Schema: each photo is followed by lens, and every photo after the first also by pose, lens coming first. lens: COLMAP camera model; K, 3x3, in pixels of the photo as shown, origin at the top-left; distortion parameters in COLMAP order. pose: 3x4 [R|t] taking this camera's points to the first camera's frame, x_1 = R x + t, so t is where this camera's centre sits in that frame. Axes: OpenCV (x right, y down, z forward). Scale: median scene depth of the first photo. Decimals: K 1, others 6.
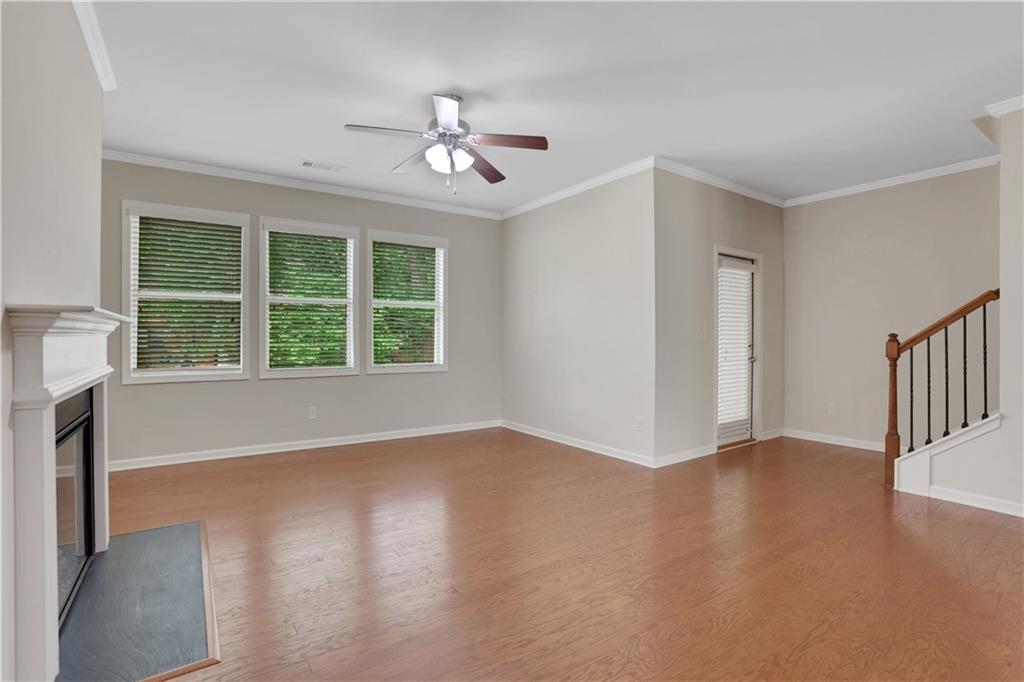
lens RADIAL K [[472.3, 0, 512.0], [0, 472.3, 341.0], [0, 0, 1]] dist [-0.069487, 0.000057]
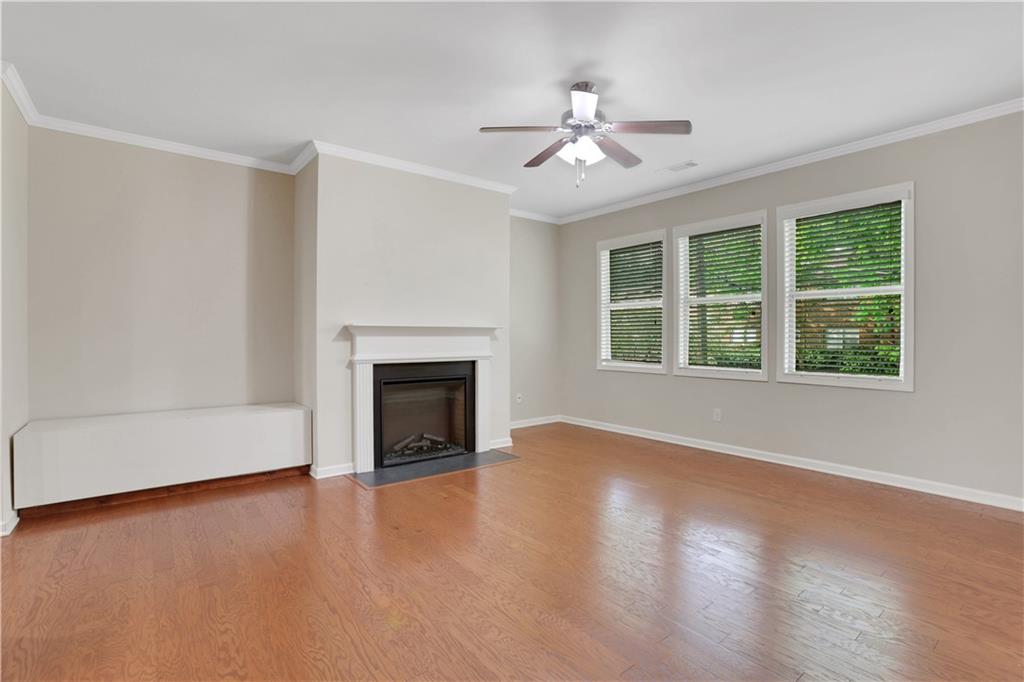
lens RADIAL K [[484.9, 0, 512.0], [0, 484.9, 341.0], [0, 0, 1]] dist [-0.032977, 0.000029]
pose [[0.064927, 0.014202, -0.997789, 0.580012], [-0.006050, 0.999886, 0.013838, -0.013093], [0.997872, 0.005138, 0.065006, 0.534936]]
